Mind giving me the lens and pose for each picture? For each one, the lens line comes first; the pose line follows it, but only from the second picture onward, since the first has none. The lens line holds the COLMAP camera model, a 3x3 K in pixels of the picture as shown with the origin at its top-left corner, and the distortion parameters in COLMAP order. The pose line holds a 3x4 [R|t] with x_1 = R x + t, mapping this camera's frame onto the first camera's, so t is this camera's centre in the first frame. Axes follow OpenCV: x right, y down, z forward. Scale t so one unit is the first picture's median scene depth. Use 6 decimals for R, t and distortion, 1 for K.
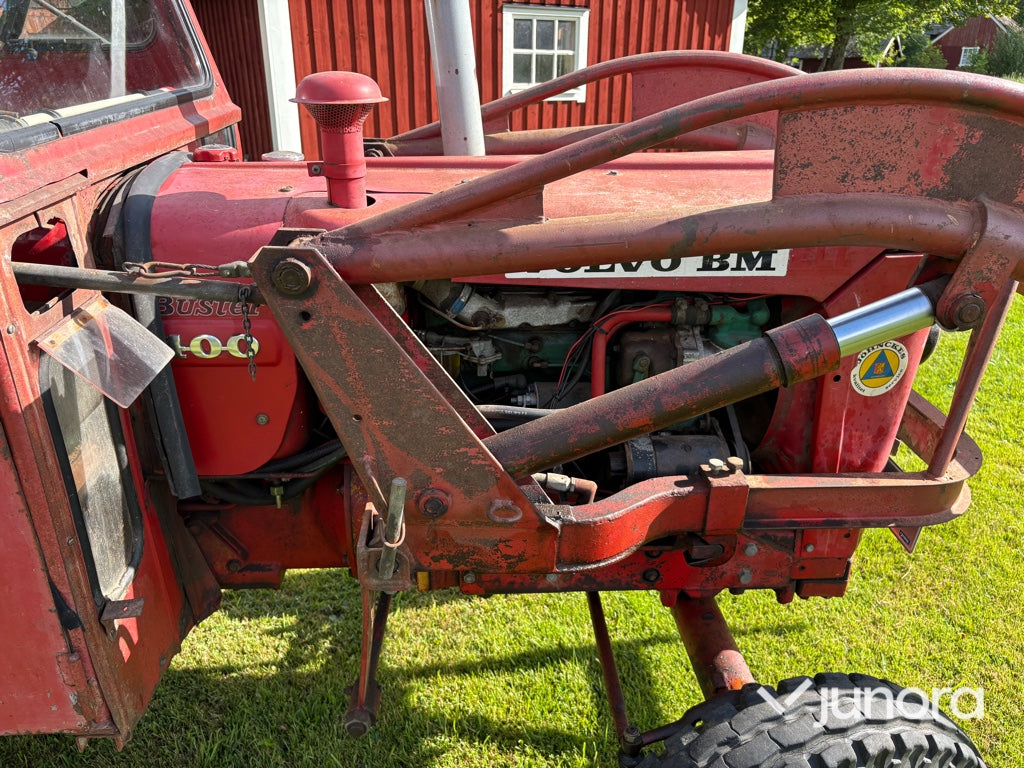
lens RADIAL K [[777.0, 0, 505.8], [0, 777.0, 390.5], [0, 0, 1]] dist [0.013022, -0.012336]
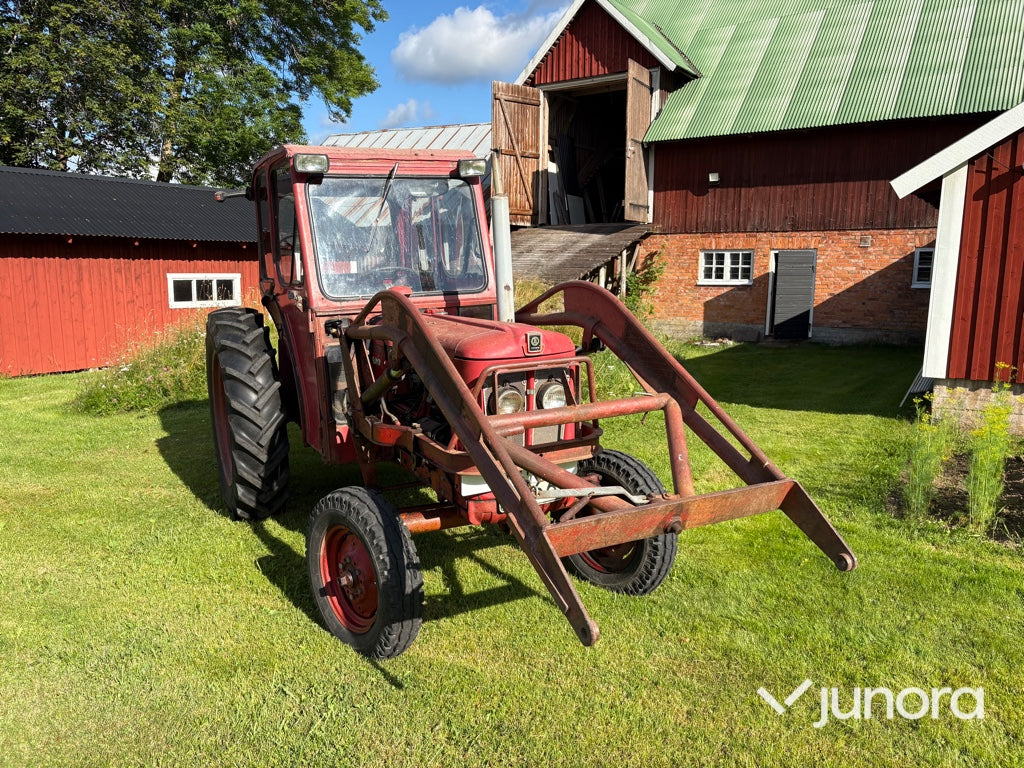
lens RADIAL K [[771.8, 0, 514.0], [0, 771.8, 389.7], [0, 0, 1]] dist [0.025524, -0.004984]
pose [[0.409458, 0.145401, -0.900668, 2.448180], [-0.354891, 0.934850, -0.010420, -0.099882], [0.840474, 0.323905, 0.434383, 0.074641]]
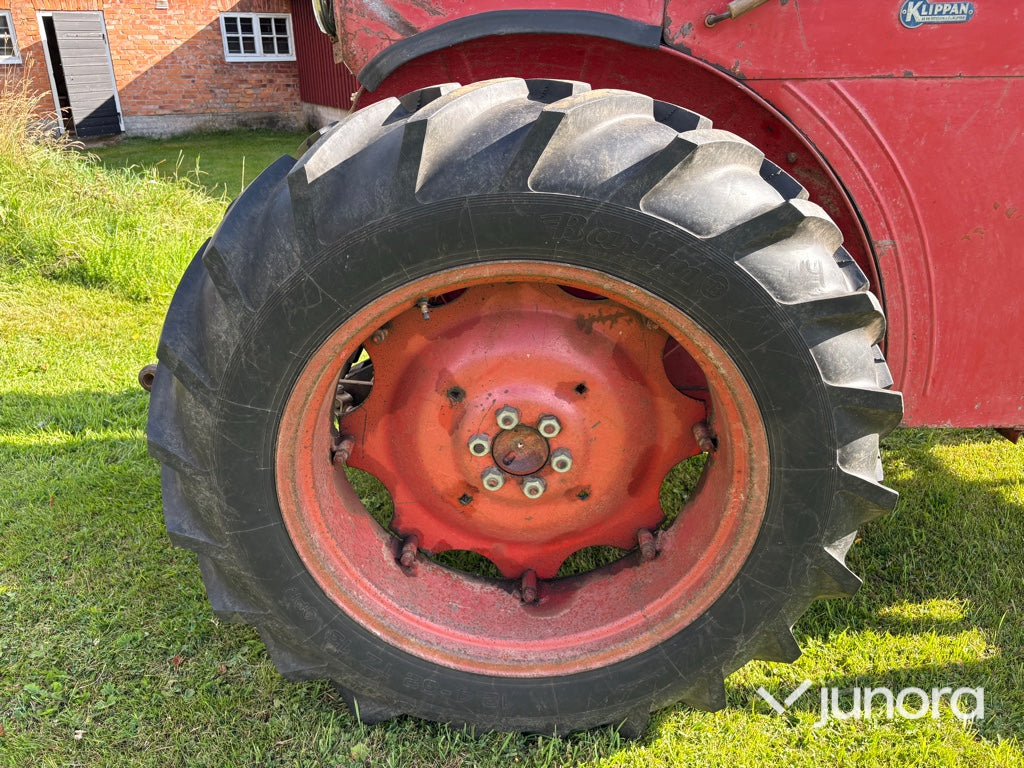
lens RADIAL K [[773.8, 0, 504.1], [0, 773.8, 381.7], [0, 0, 1]] dist [0.023958, -0.007861]
pose [[0.996606, 0.023554, -0.078880, -1.157888], [-0.022623, 0.999664, 0.012678, 0.289491], [0.079152, -0.010850, 0.996804, -0.458120]]
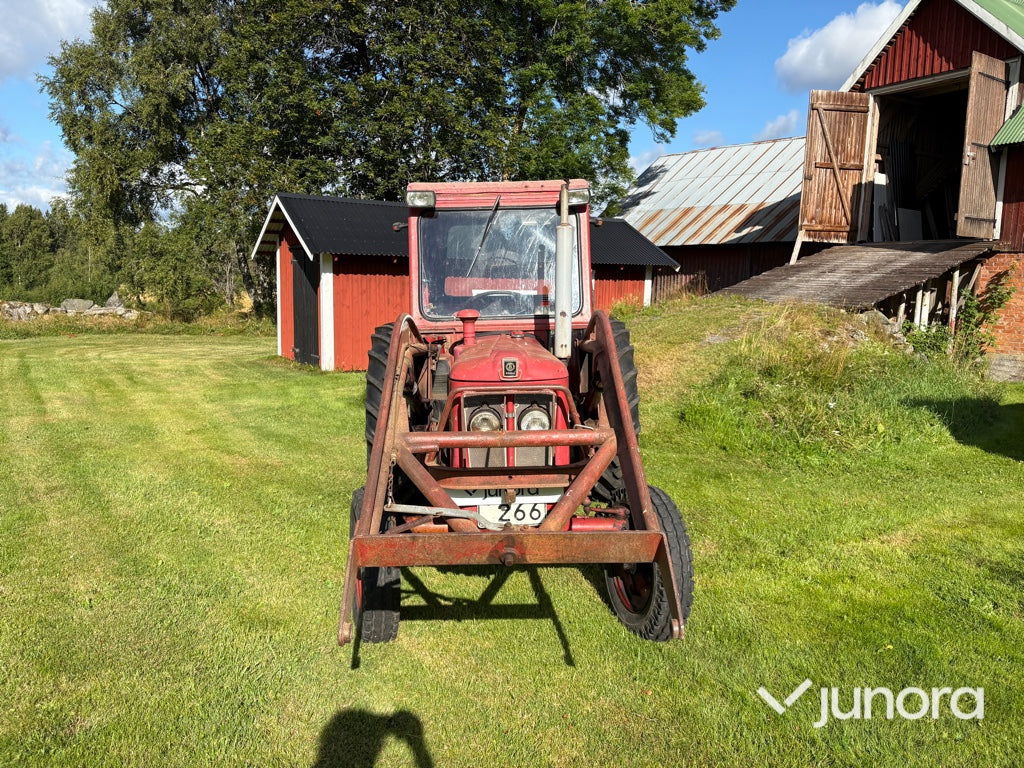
lens RADIAL K [[771.2, 0, 512.6], [0, 771.2, 382.6], [0, 0, 1]] dist [0.065882, -0.068438]
pose [[-0.023866, 0.132395, -0.990910, 2.740132], [-0.404213, 0.905280, 0.130690, -0.518116], [0.914353, 0.403658, 0.031911, 0.954119]]
